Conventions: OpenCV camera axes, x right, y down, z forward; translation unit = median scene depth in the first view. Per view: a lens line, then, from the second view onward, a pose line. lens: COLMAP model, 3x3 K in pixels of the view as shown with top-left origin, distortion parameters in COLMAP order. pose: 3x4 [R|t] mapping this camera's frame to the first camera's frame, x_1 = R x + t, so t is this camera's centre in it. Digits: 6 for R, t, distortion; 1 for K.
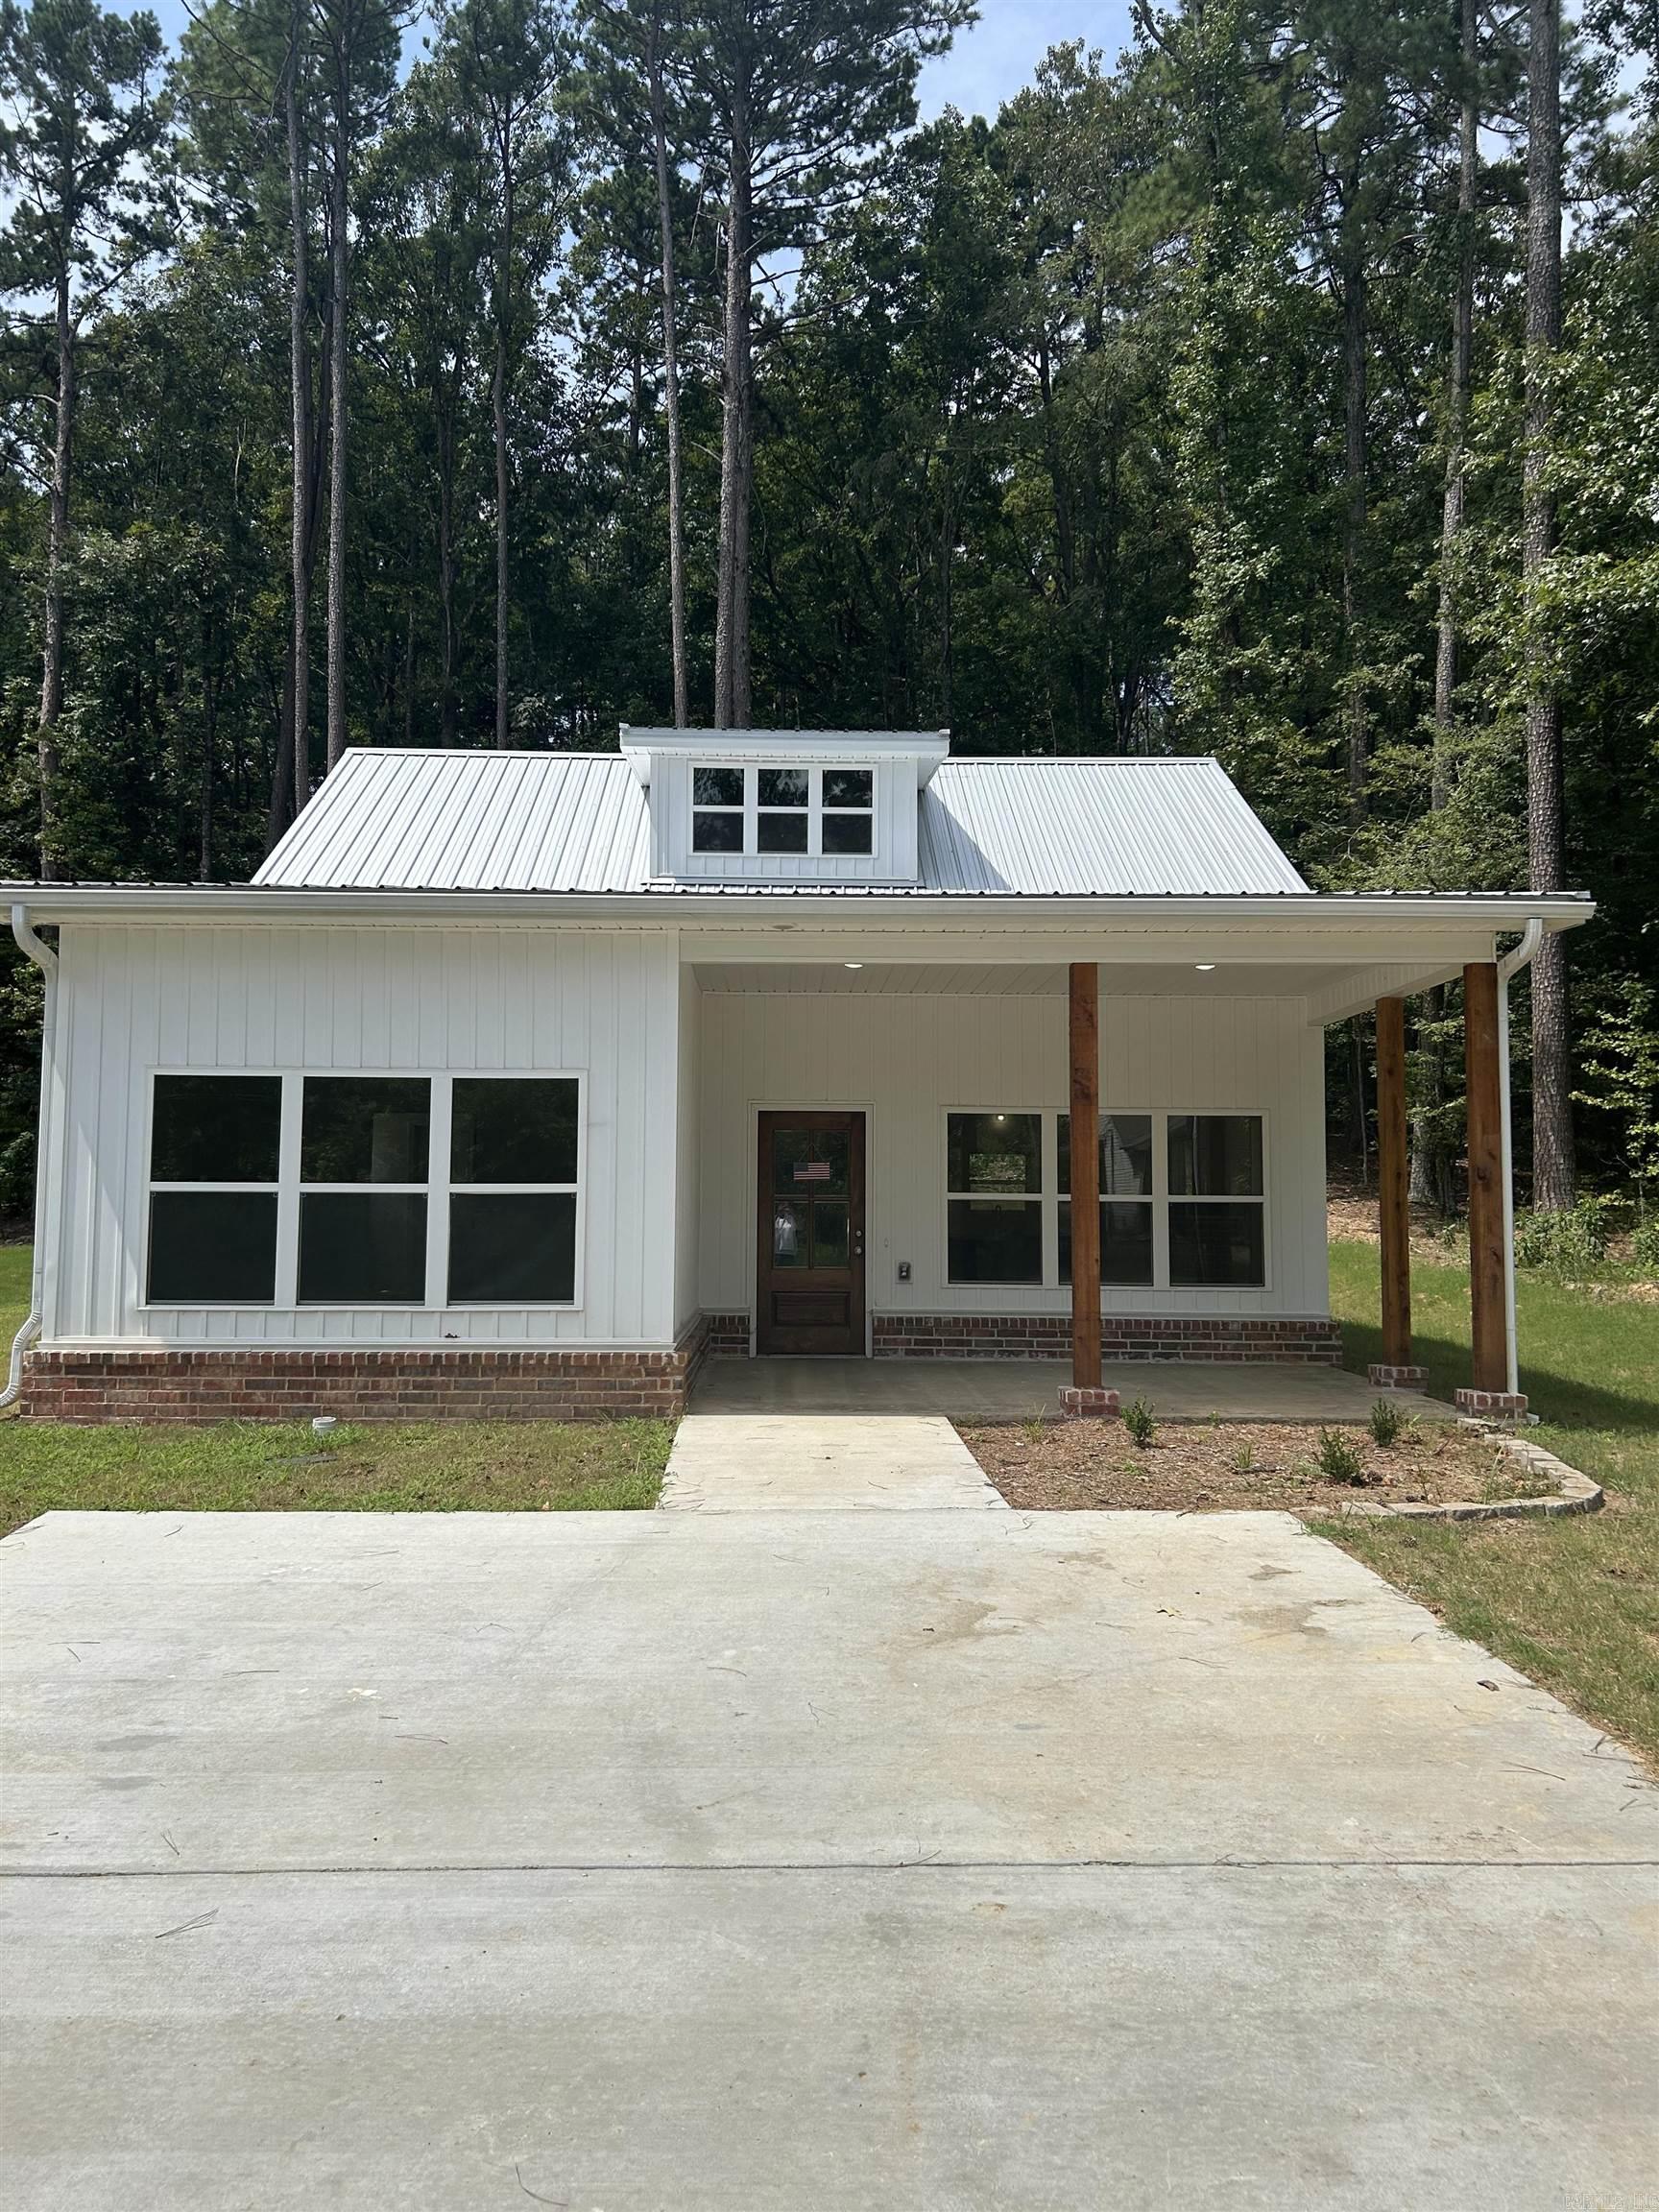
lens RADIAL K [[1683.5, 0, 814.8], [0, 1683.5, 1110.4], [0, 0, 1]] dist [0.139908, -0.174891]
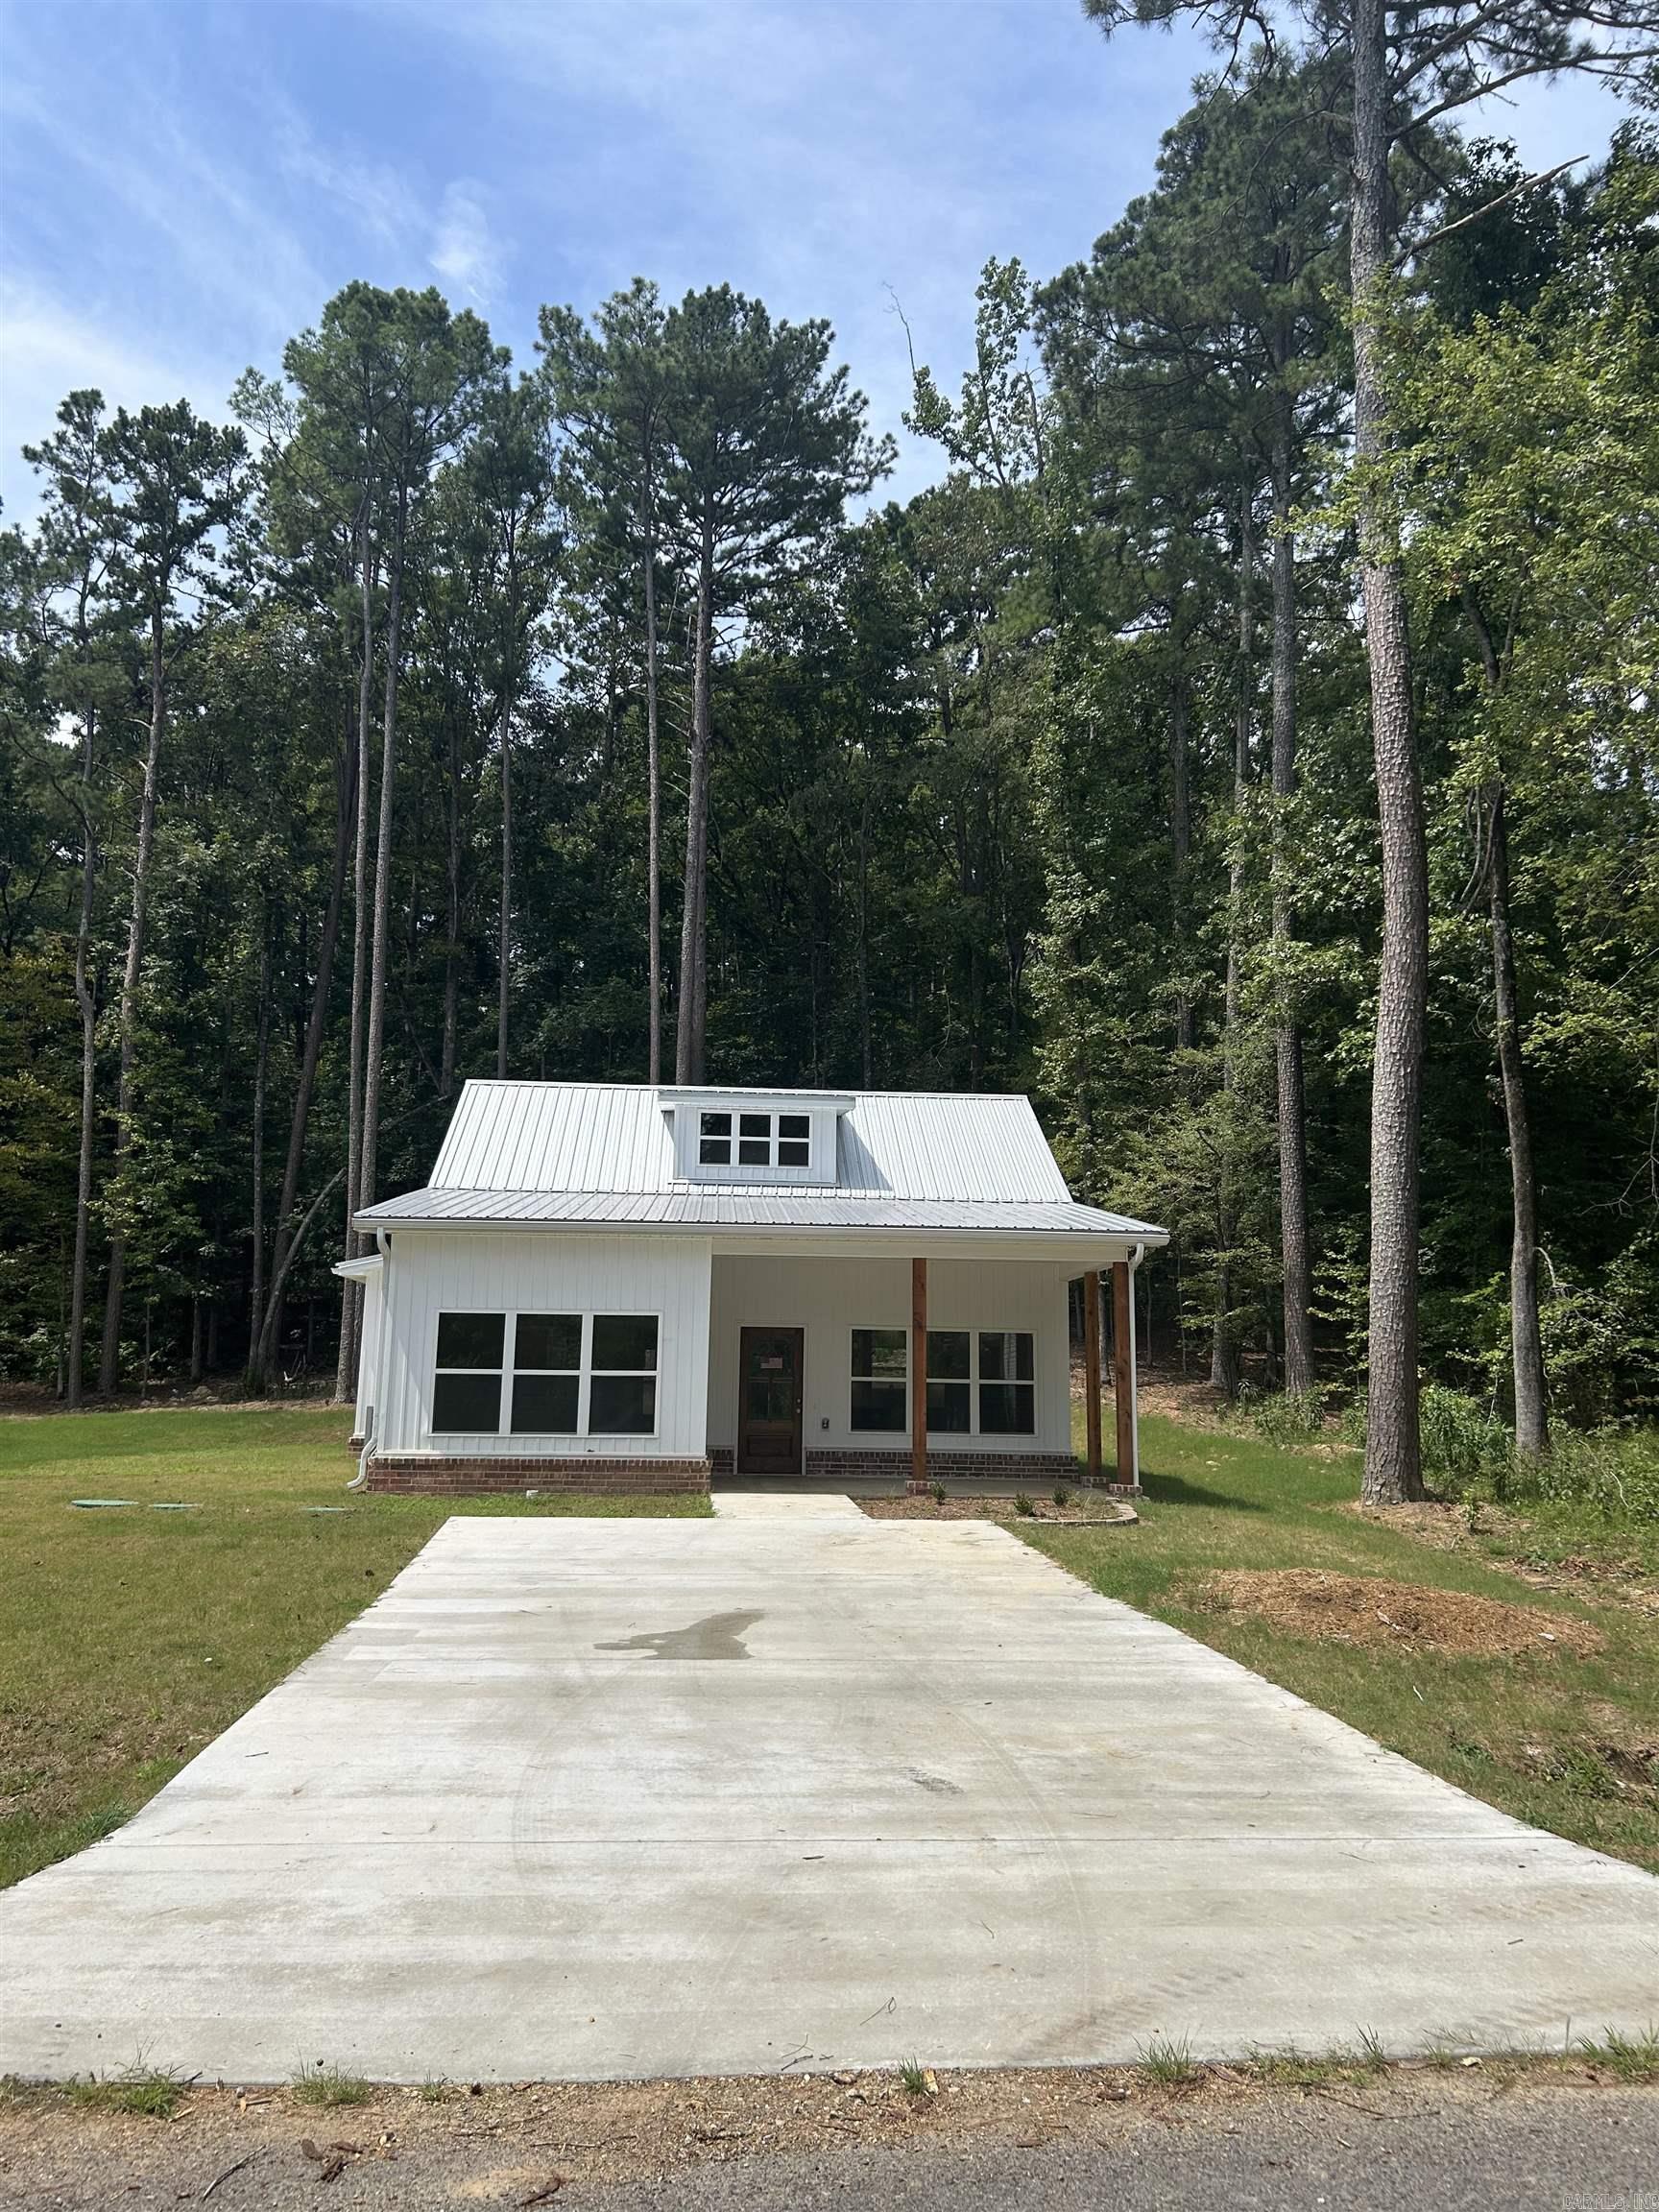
lens RADIAL K [[1683.5, 0, 814.8], [0, 1683.5, 1110.4], [0, 0, 1]] dist [0.139908, -0.174891]
pose [[0.998792, 0.018073, 0.045684, -0.040400], [-0.013218, 0.994444, -0.104432, -0.039706], [-0.047318, 0.103702, 0.993482, -0.712578]]
